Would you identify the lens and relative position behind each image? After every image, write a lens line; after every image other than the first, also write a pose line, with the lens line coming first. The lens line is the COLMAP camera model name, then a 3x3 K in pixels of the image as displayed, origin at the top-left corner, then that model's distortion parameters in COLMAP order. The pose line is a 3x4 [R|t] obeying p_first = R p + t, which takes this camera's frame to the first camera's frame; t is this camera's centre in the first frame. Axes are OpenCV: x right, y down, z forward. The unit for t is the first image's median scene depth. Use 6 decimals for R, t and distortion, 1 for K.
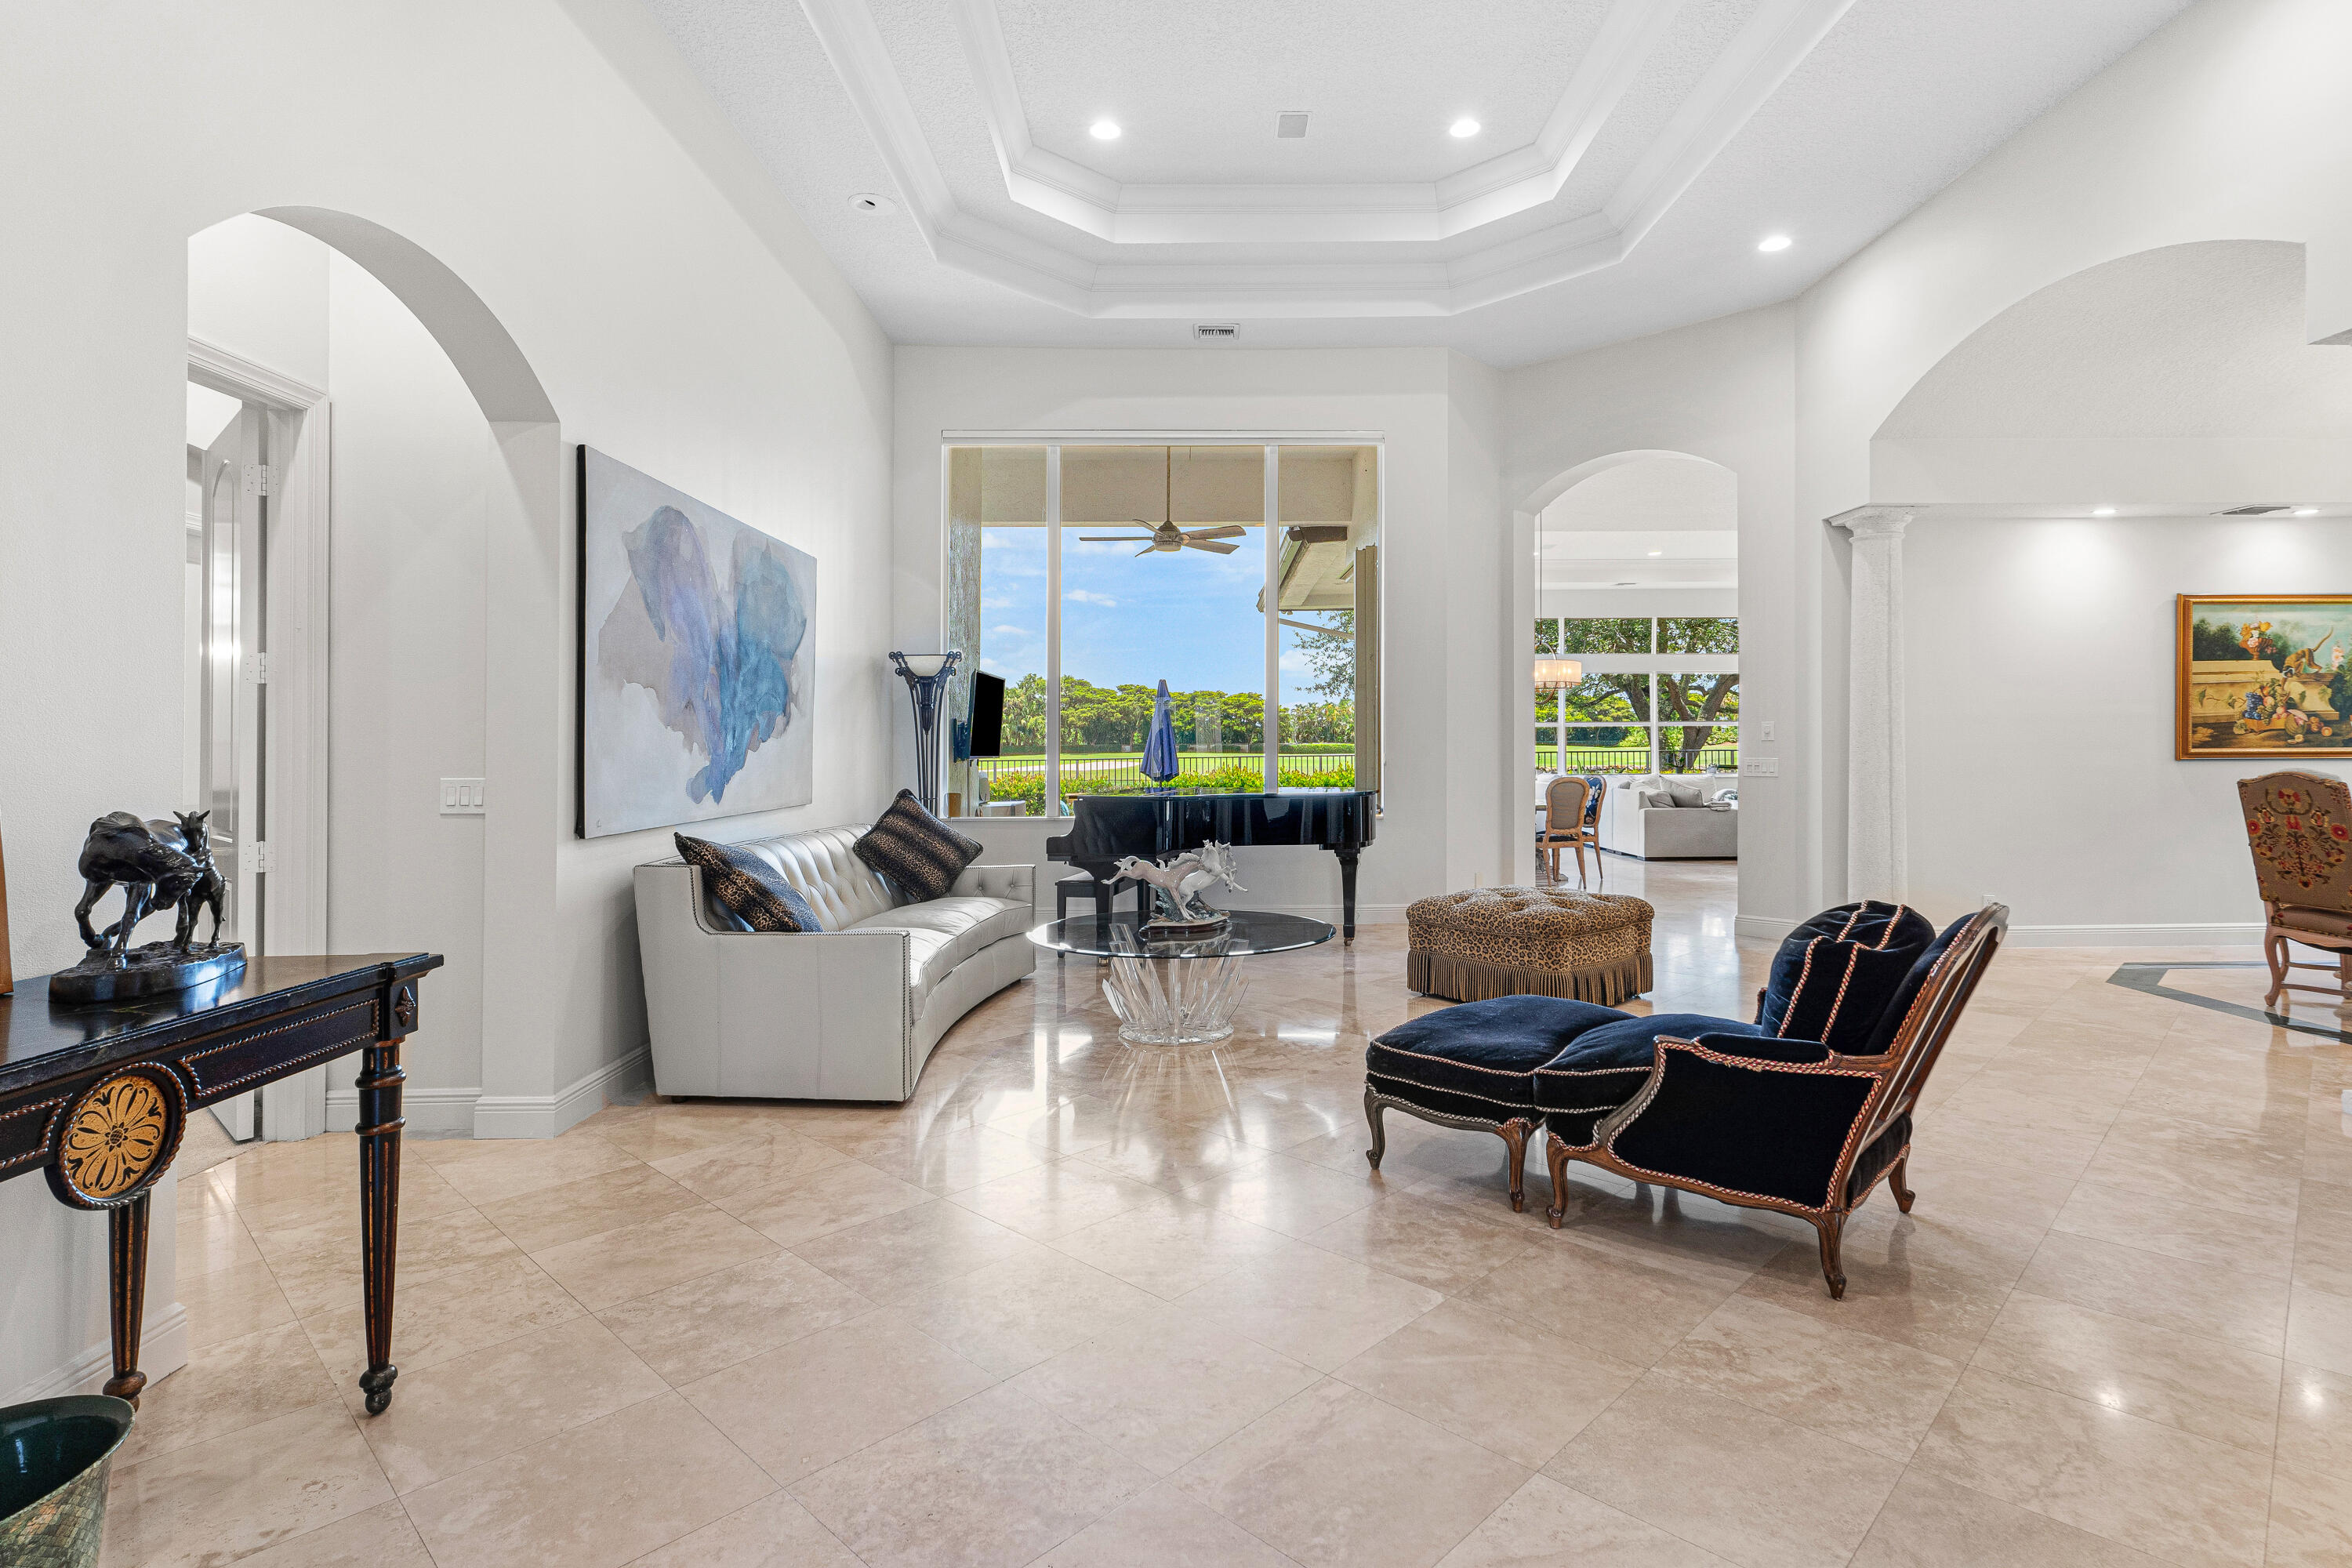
lens RADIAL K [[1156.8, 0, 1179.5], [0, 1156.8, 741.5], [0, 0, 1]] dist [0.002073, 0.001259]
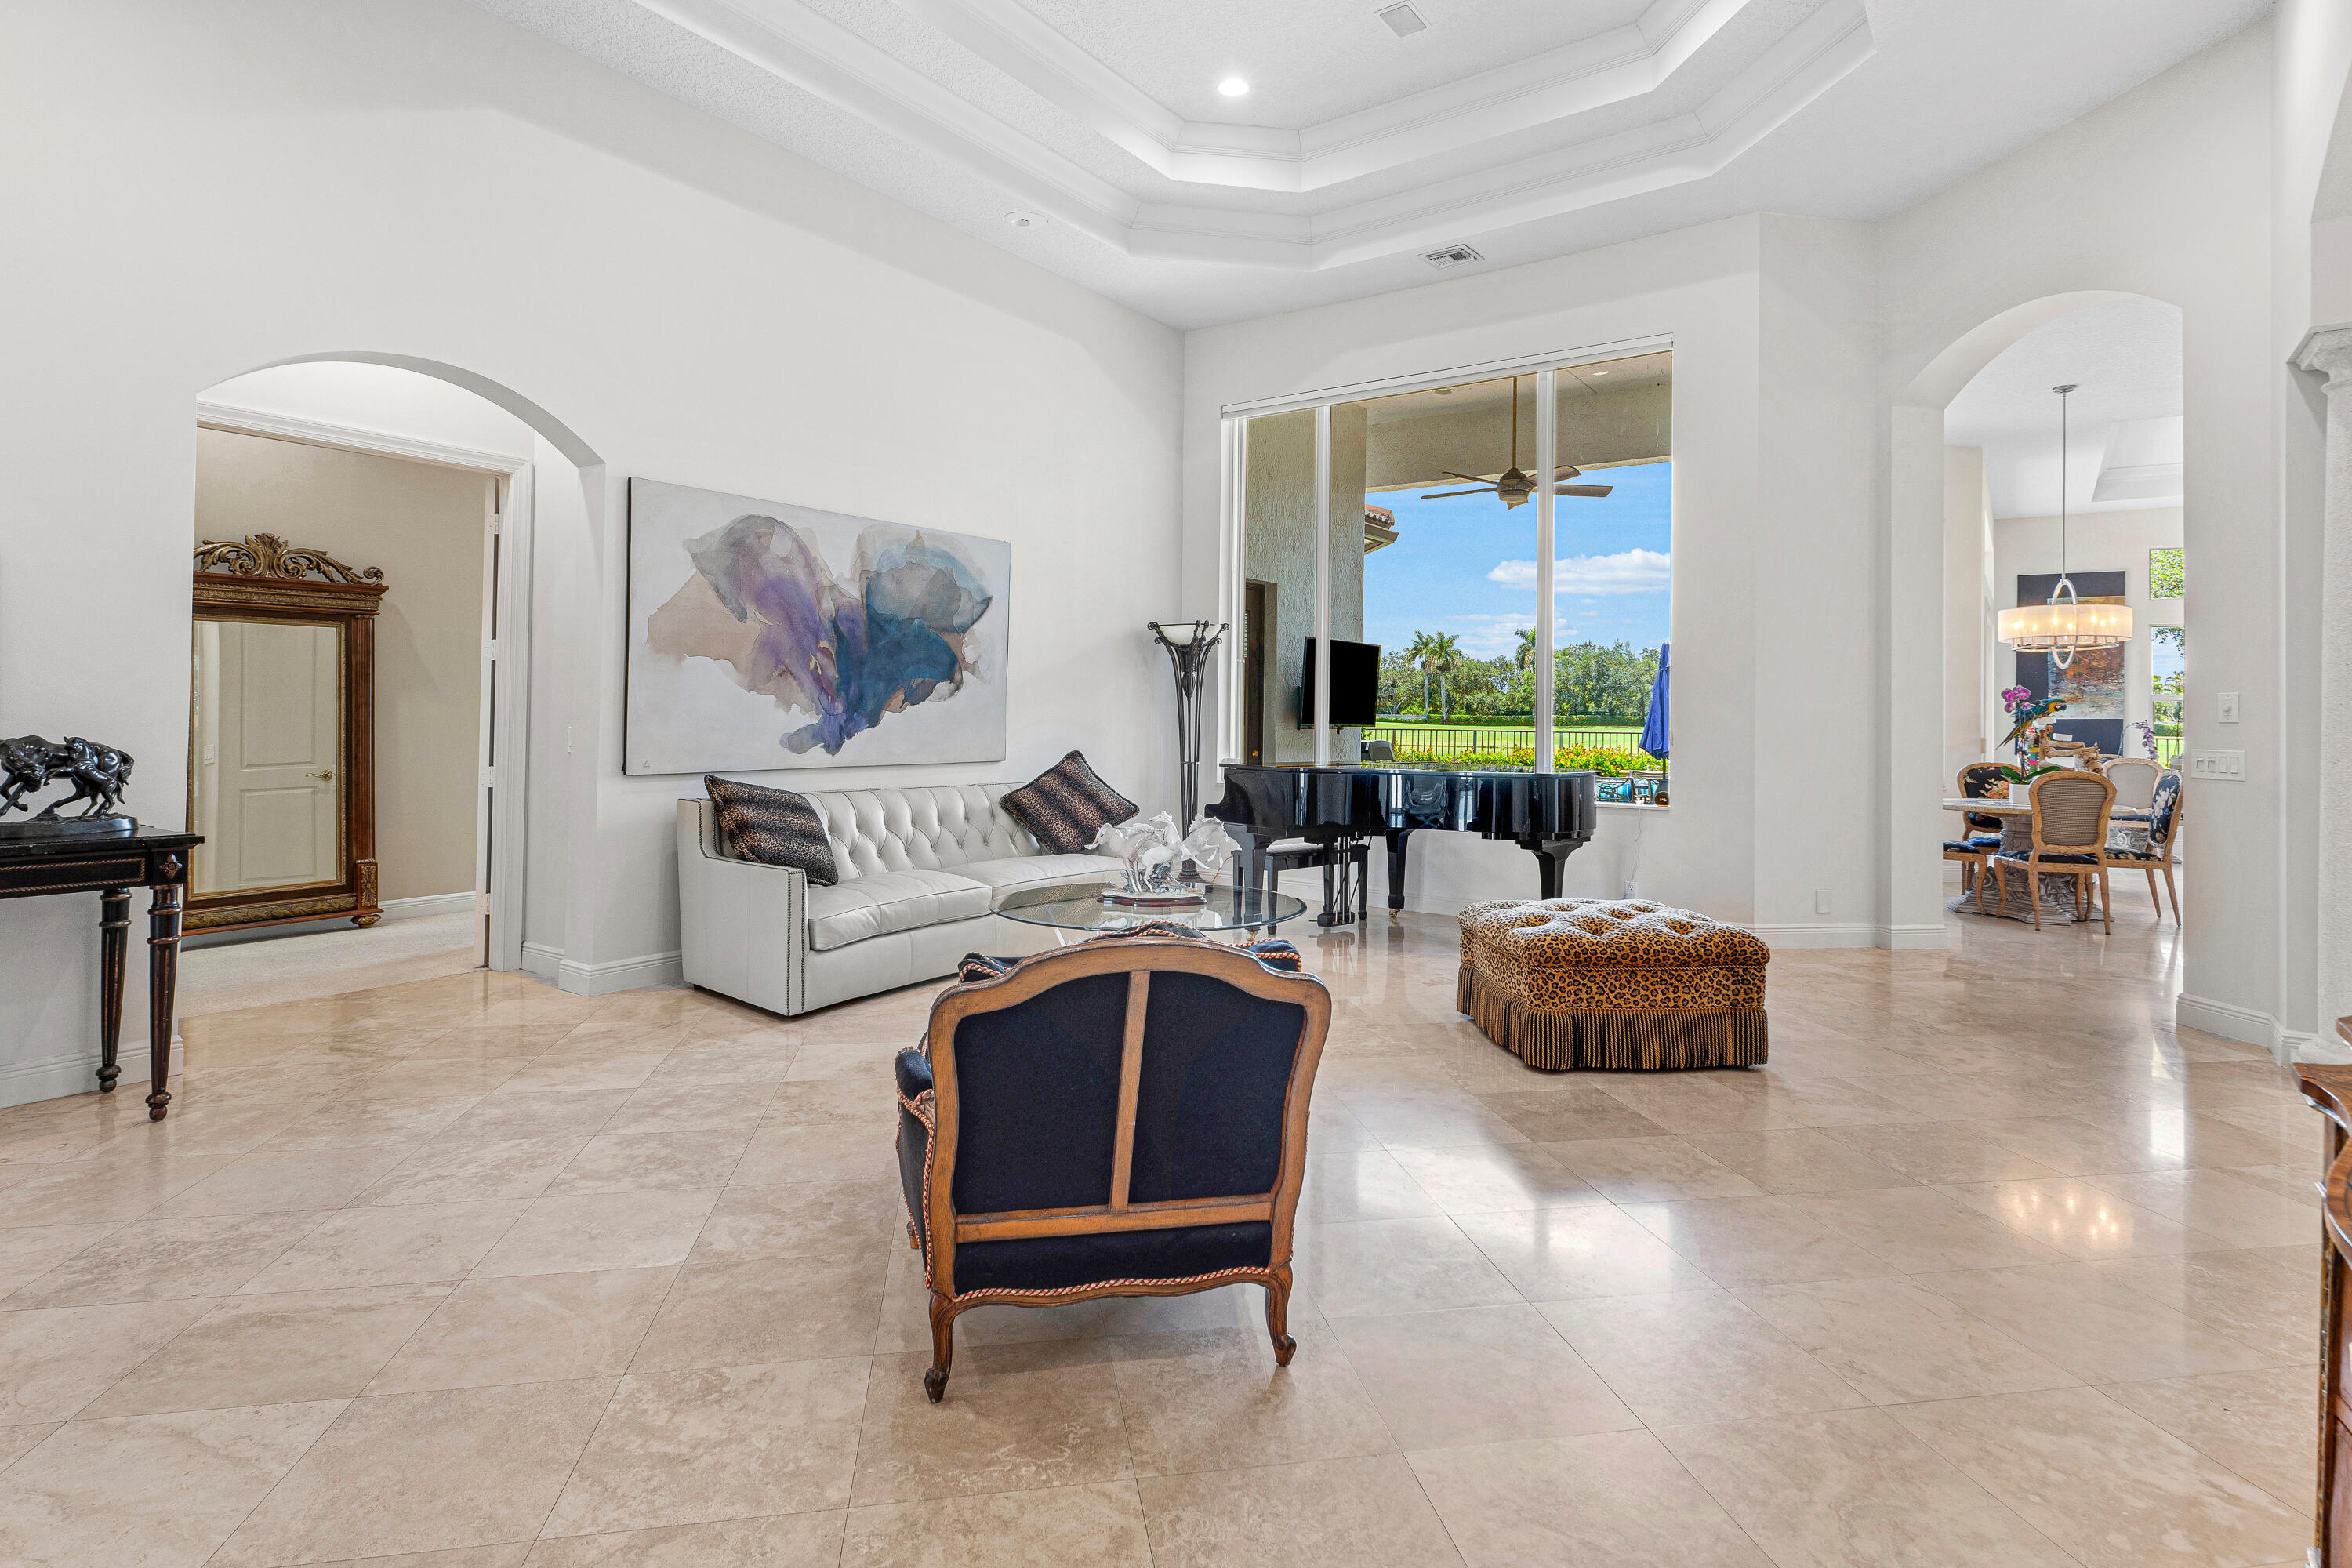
lens RADIAL K [[1156.8, 0, 1148.5], [0, 1156.8, 695.9], [0, 0, 1]] dist [0.002073, 0.001259]
pose [[0.815600, 0.006539, -0.578579, 0.487039], [-0.013661, 0.999875, -0.007956, -0.002679], [0.578455, 0.014393, 0.815588, 0.177768]]
